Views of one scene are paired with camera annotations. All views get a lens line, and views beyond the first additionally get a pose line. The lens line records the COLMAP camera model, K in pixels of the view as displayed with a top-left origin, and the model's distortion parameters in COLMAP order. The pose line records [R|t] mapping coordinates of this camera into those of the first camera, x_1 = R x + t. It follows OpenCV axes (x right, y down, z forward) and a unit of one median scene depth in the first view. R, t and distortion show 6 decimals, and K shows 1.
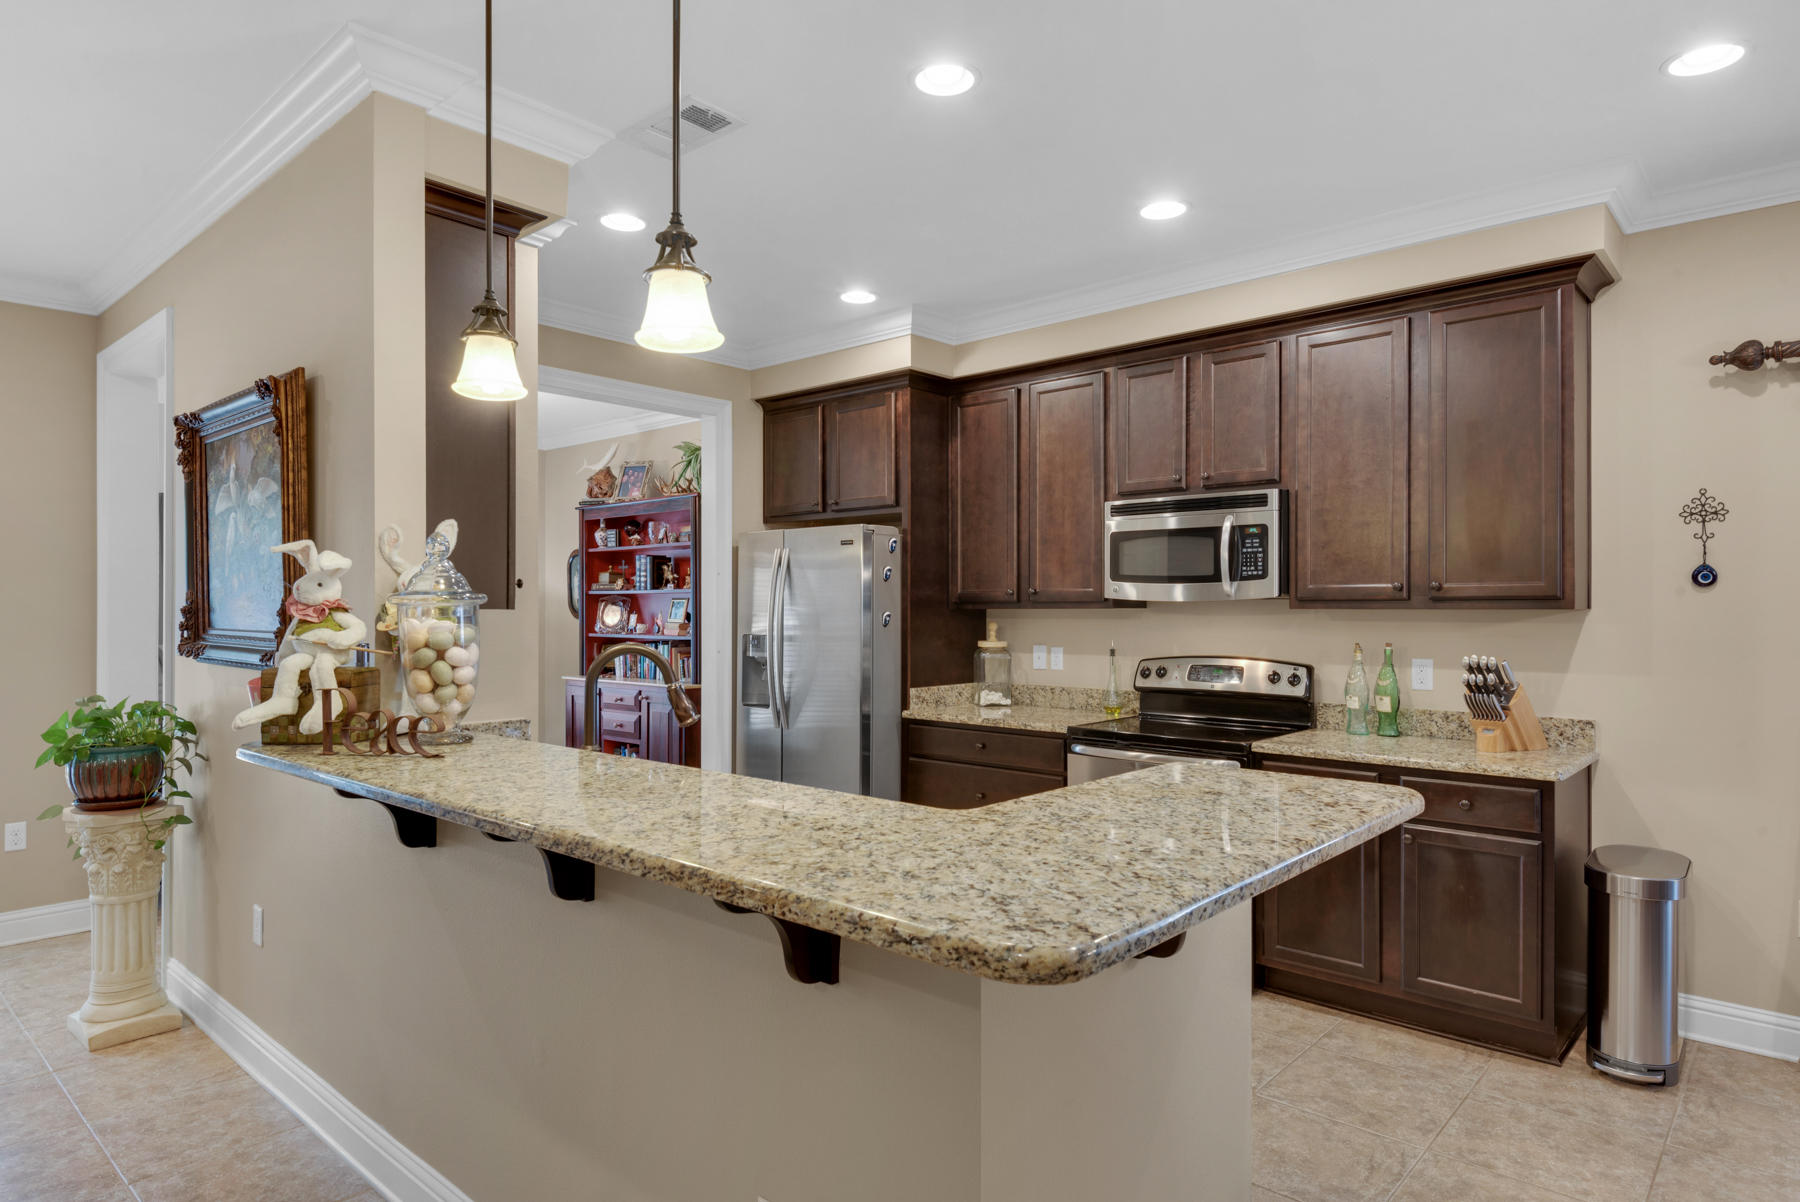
lens RADIAL K [[1026.9, 0, 892.7], [0, 1026.9, 609.7], [0, 0, 1]] dist [0.019413, -0.002294]
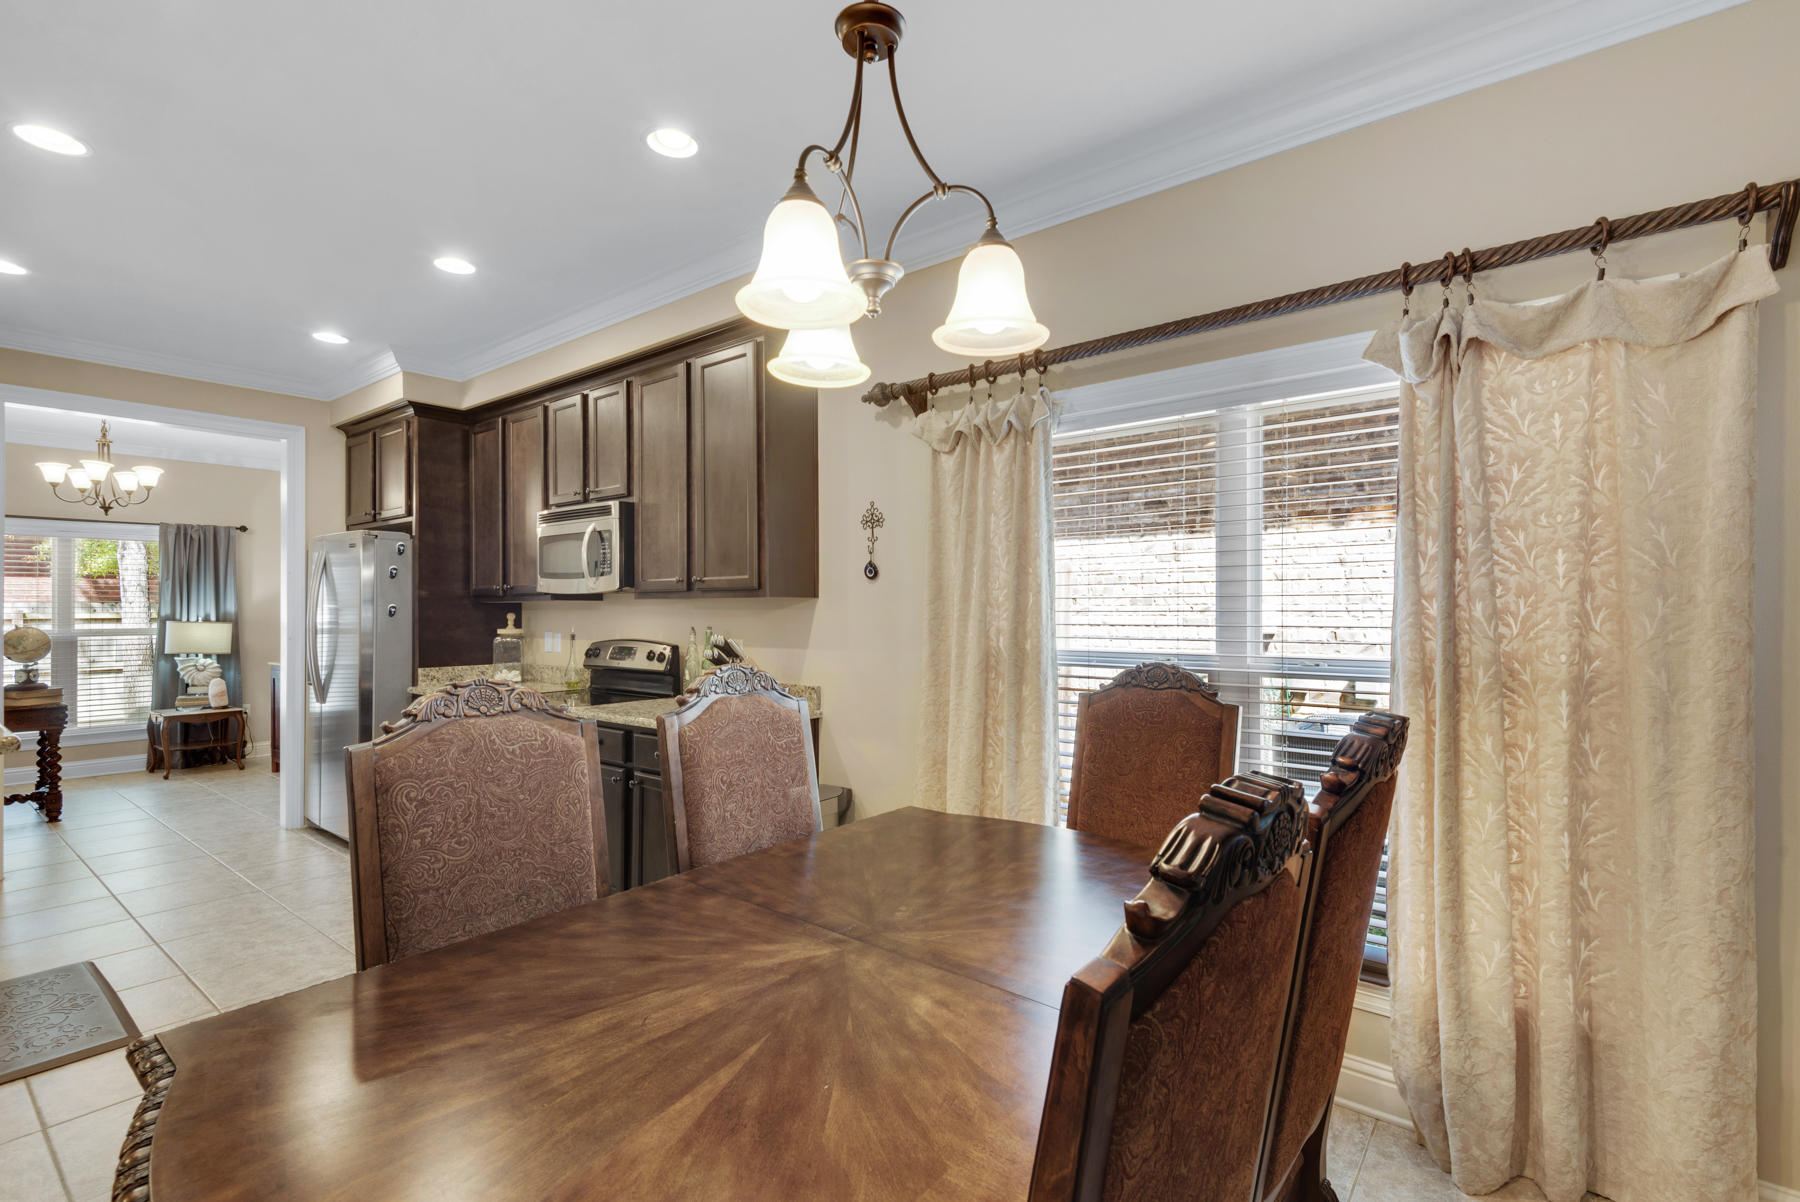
lens RADIAL K [[817.2, 0, 897.3], [0, 817.2, 609.6], [0, 0, 1]] dist [0.005112, -0.003159]
pose [[0.997248, 0.000276, 0.074132, 0.596395], [-0.000039, 0.999995, -0.003197, 0.013839], [-0.074132, 0.003186, 0.997243, 0.011590]]
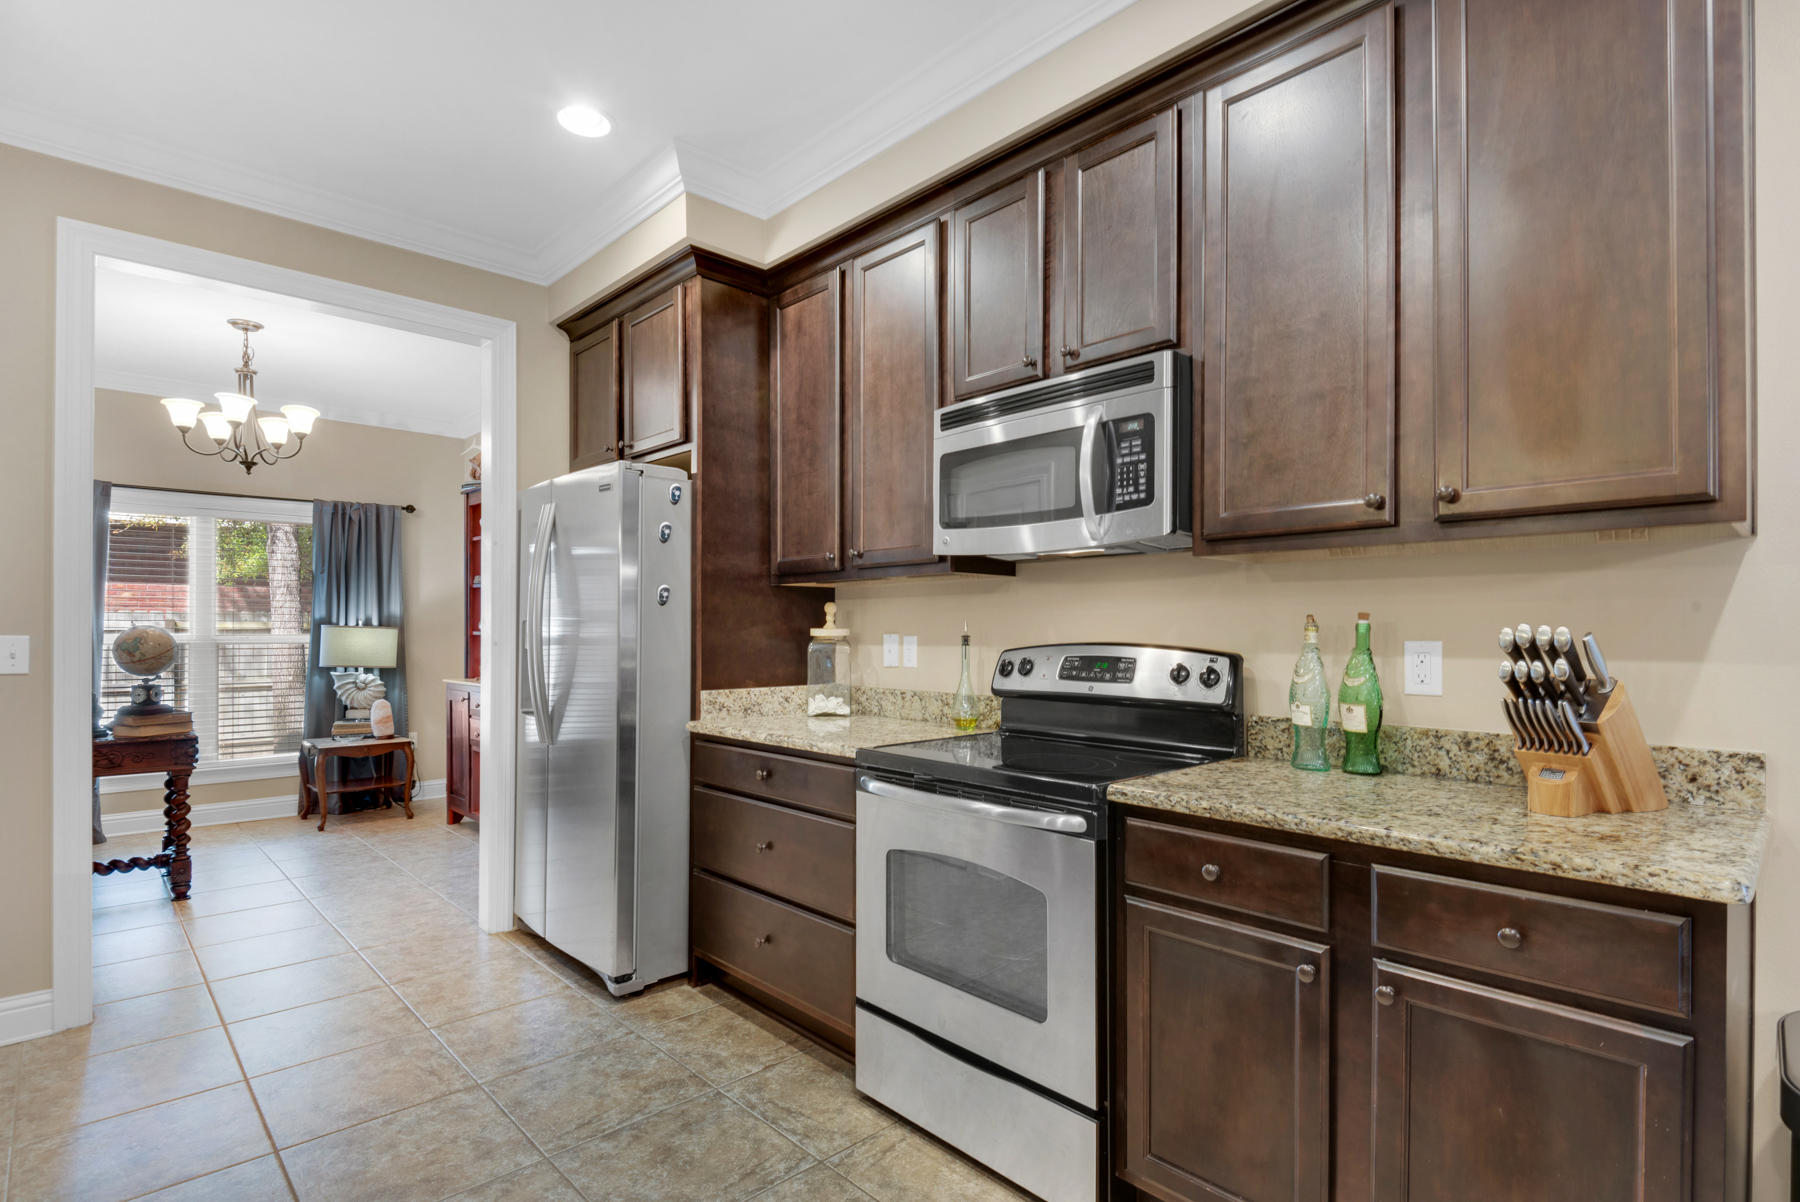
lens RADIAL K [[882.2, 0, 908.9], [0, 882.2, 632.4], [0, 0, 1]] dist [0.013280, -0.006922]
pose [[0.997933, 0.003639, -0.064163, 0.242844], [-0.003654, 0.999993, -0.000117, 0.041488], [0.064162, 0.000351, 0.997939, 0.458503]]
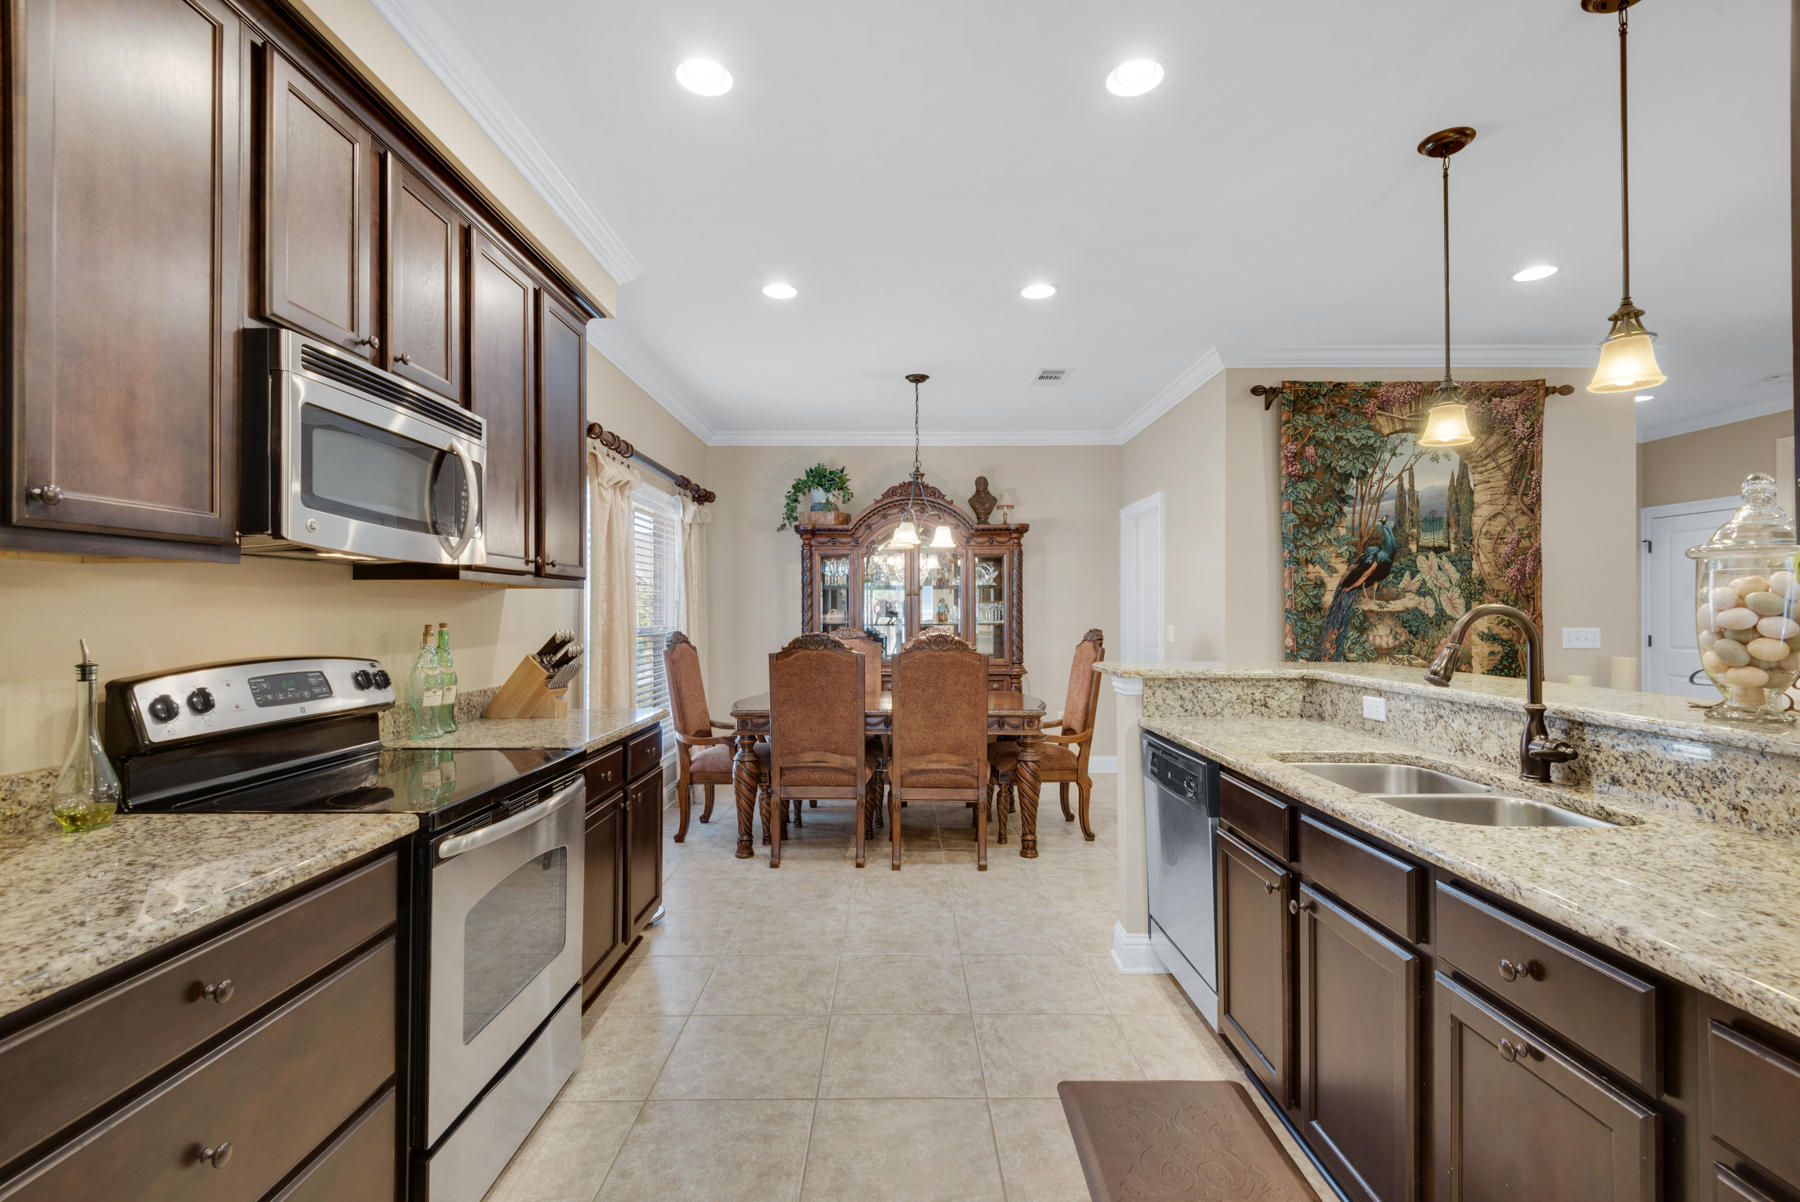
lens RADIAL K [[817.2, 0, 915.8], [0, 817.2, 607.8], [0, 0, 1]] dist [0.005112, -0.003159]
pose [[-0.686831, 0.000607, 0.726817, -0.262666], [-0.000236, 0.999999, -0.001058, 0.018990], [-0.726817, -0.000898, -0.686830, 1.118058]]
